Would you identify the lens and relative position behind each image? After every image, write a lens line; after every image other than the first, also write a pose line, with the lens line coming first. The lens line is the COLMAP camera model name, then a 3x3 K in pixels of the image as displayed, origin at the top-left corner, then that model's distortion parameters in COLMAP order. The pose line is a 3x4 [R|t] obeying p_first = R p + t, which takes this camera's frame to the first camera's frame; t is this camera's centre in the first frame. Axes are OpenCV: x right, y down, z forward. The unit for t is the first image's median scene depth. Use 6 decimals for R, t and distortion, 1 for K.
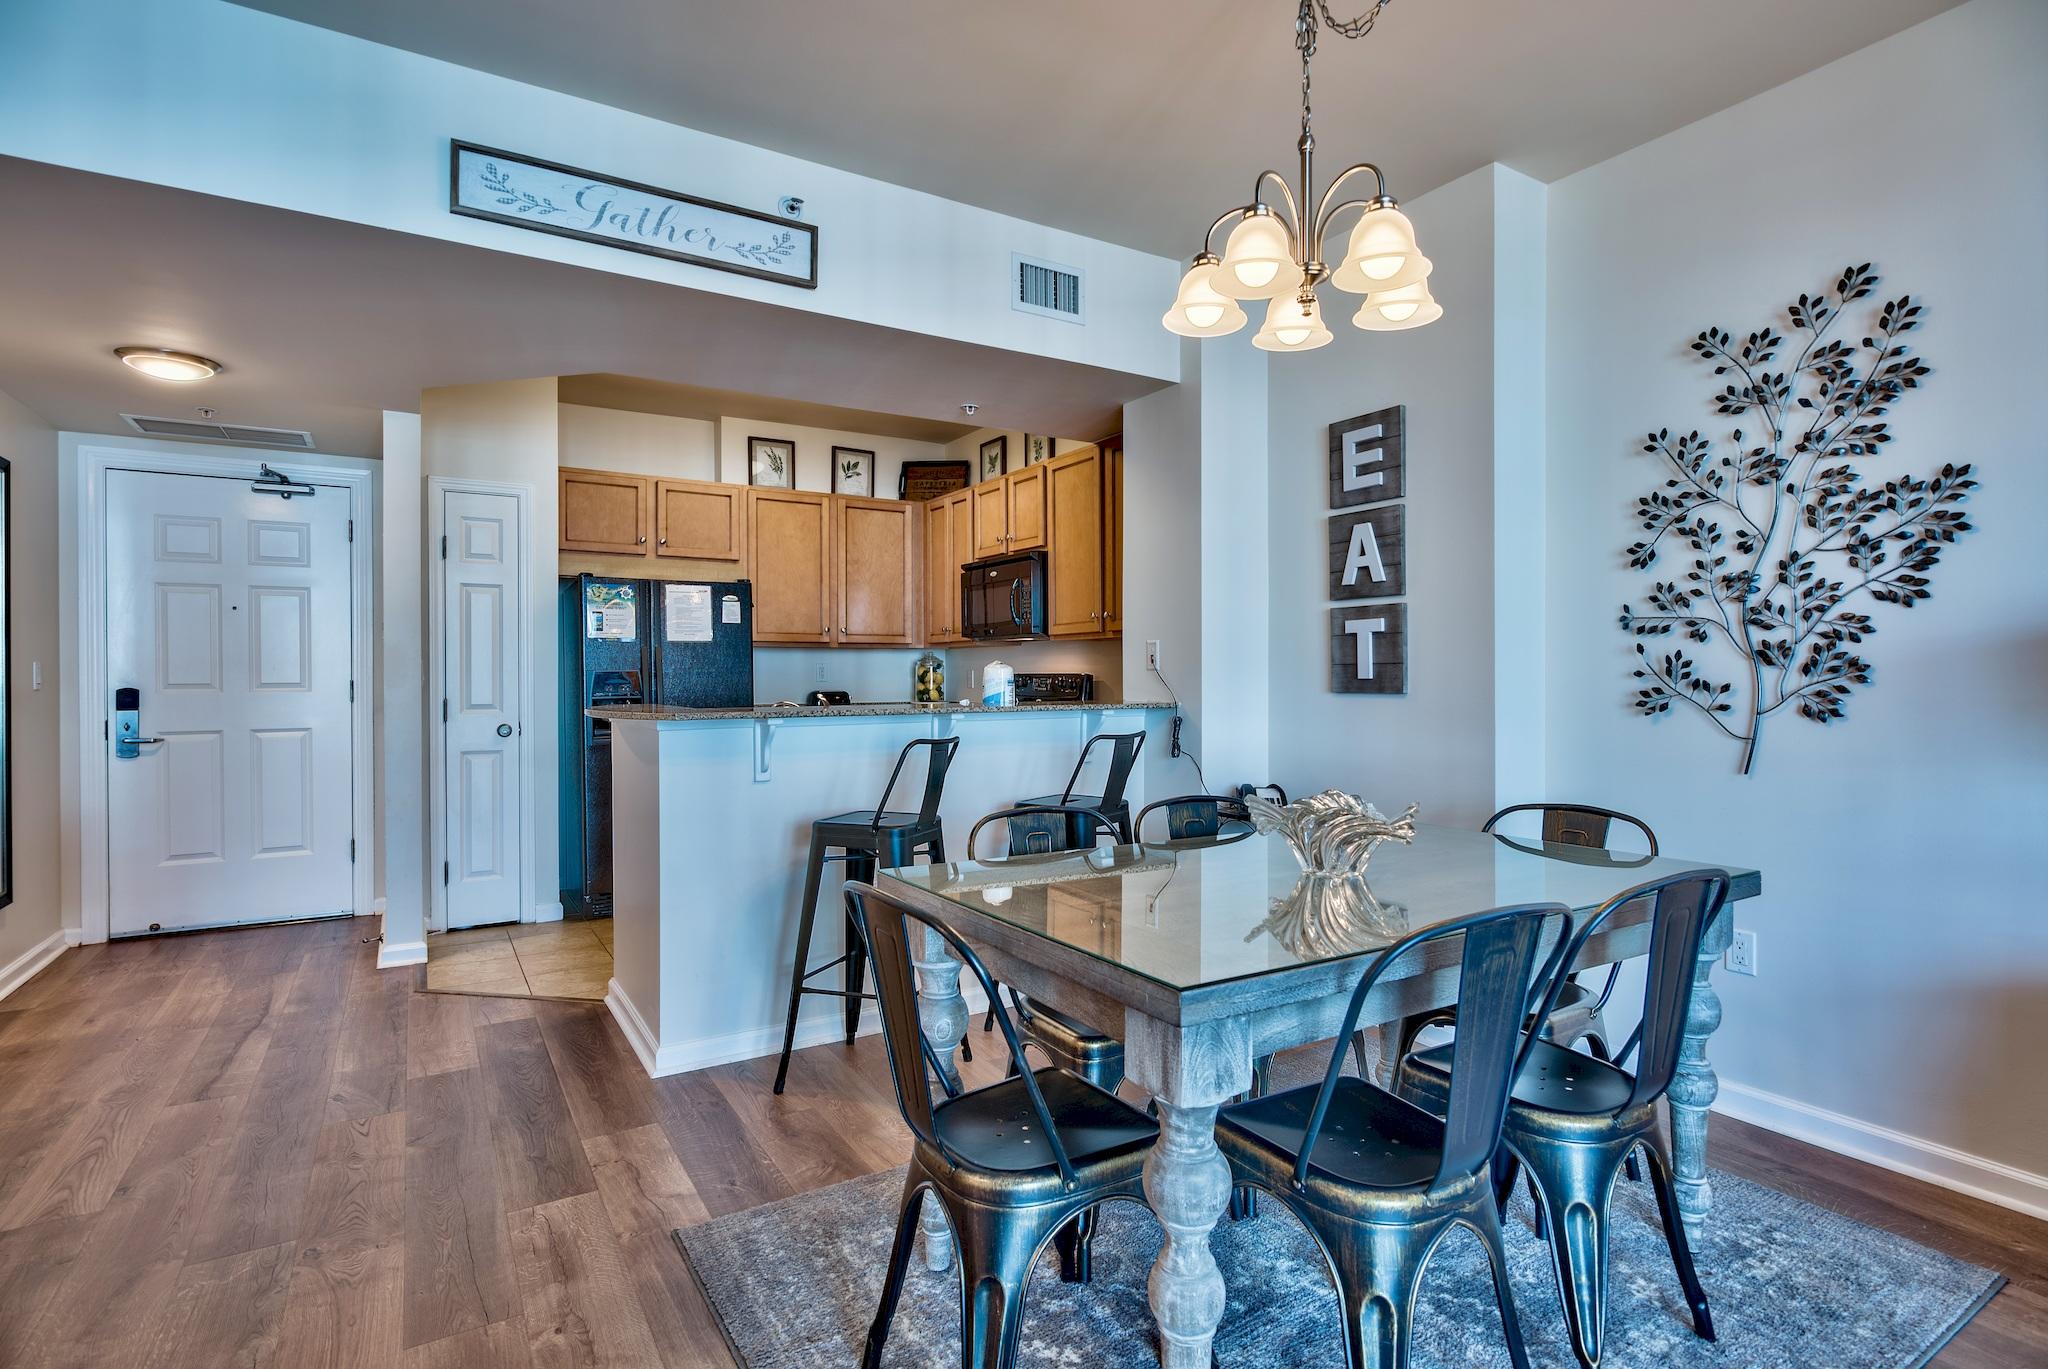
lens RADIAL K [[982.2, 0, 1013.1], [0, 982.2, 683.6], [0, 0, 1]] dist [-0.000166, -0.000042]
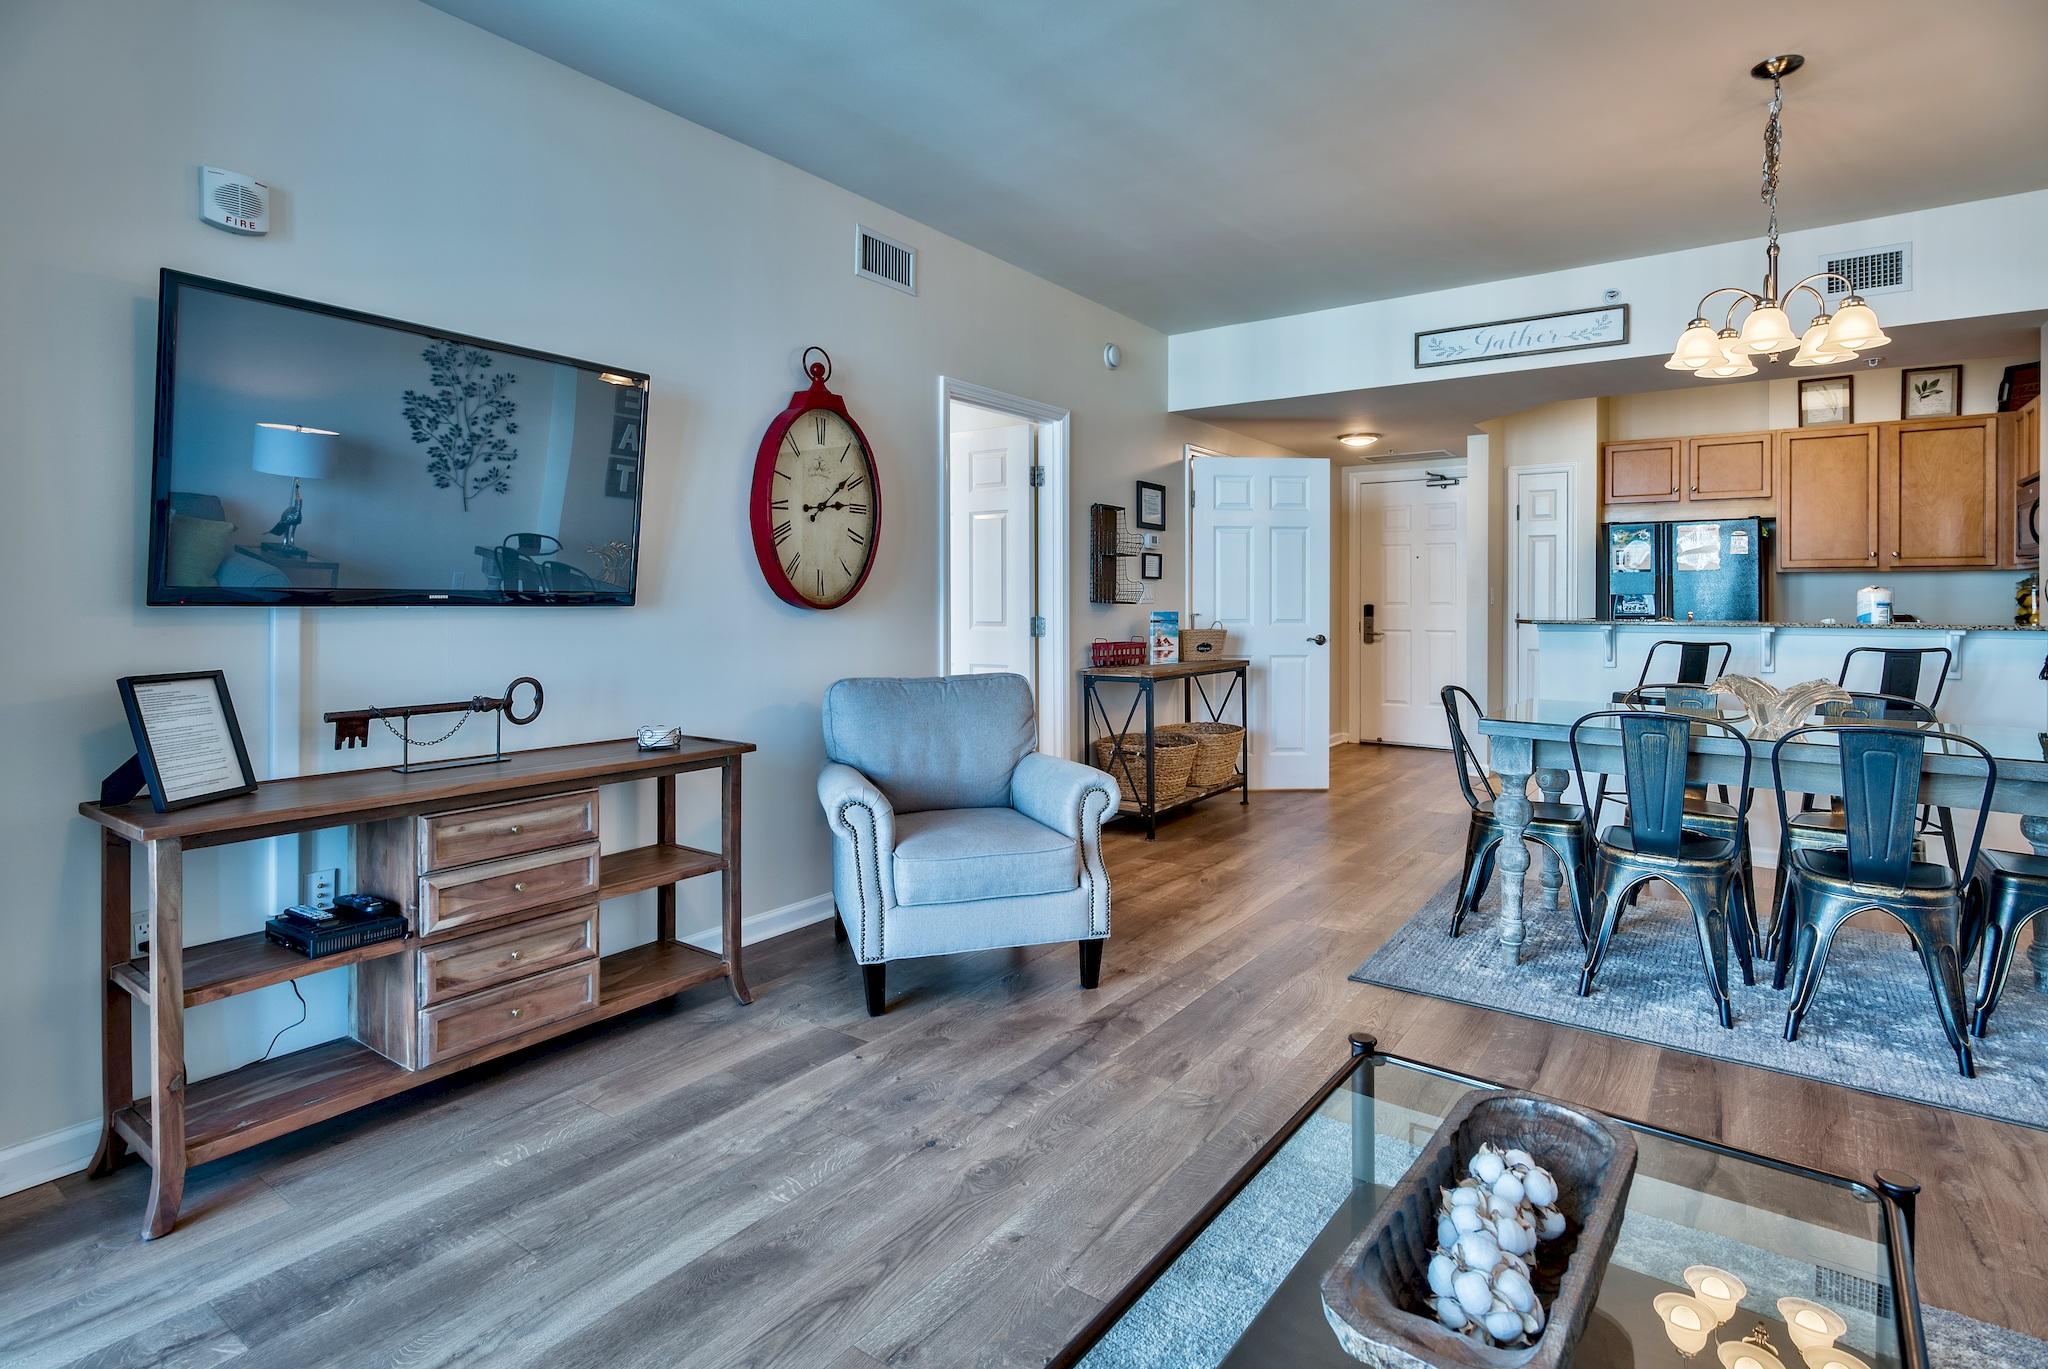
lens RADIAL K [[1040.8, 0, 1022.4], [0, 1040.8, 598.9], [0, 0, 1]] dist [-0.002836, -0.000781]
pose [[0.382216, 0.003558, -0.924066, 1.003262], [-0.011414, 0.999934, -0.000871, 0.006415], [0.924002, 0.010880, 0.382232, -0.516359]]
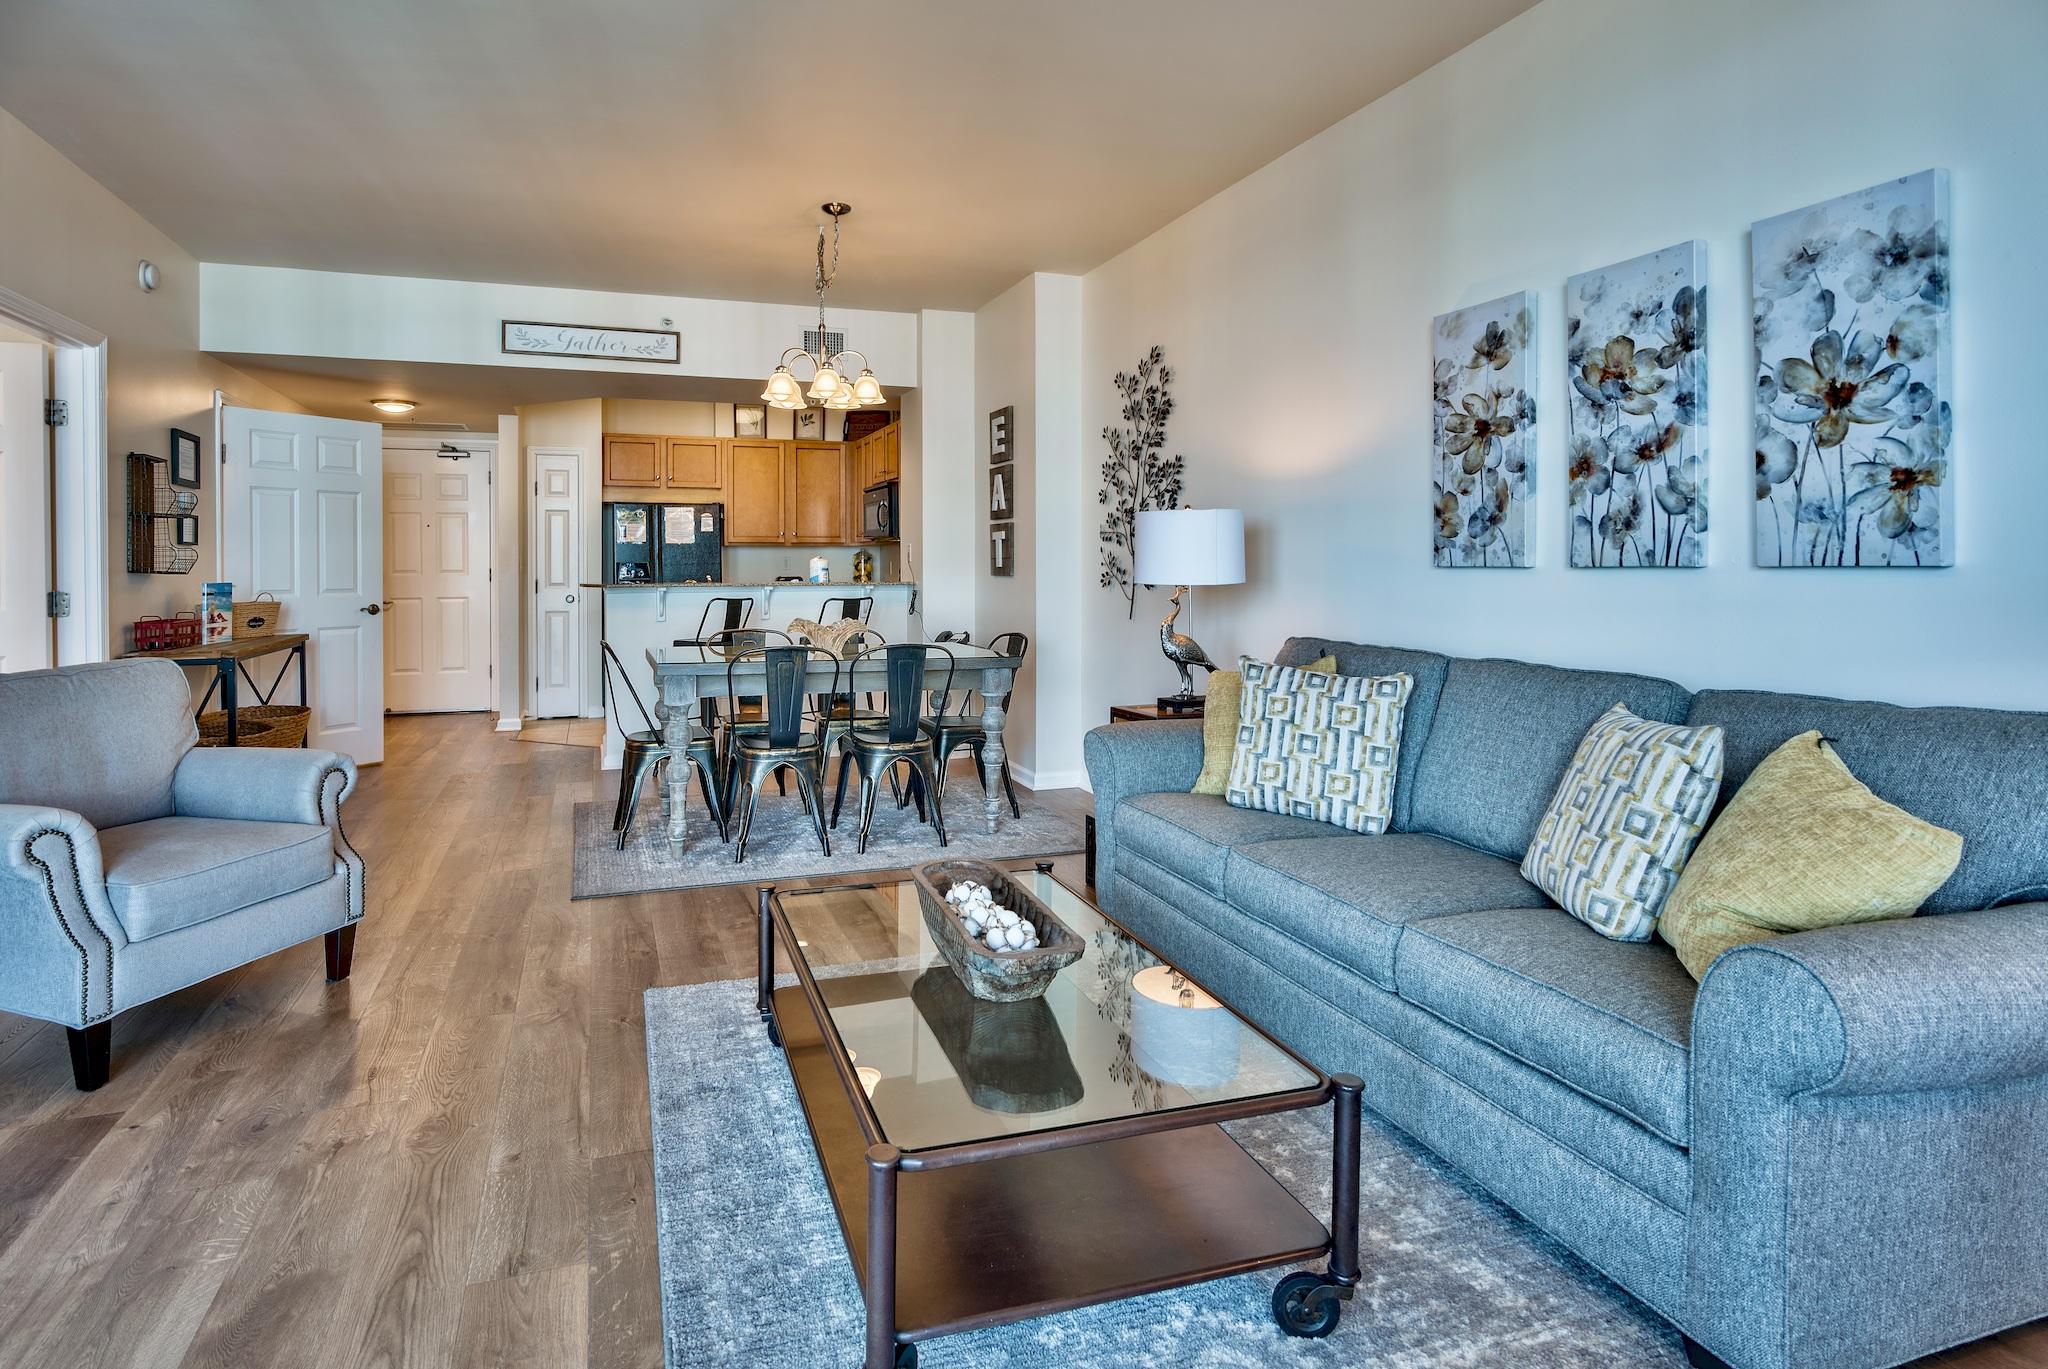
lens RADIAL K [[1044.3, 0, 937.1], [0, 1044.3, 569.5], [0, 0, 1]] dist [-0.000841, -0.000636]
pose [[0.971768, 0.001020, -0.235935, 0.830699], [-0.002238, 0.999986, -0.004896, 0.009971], [0.235926, 0.005286, 0.971757, -0.930773]]
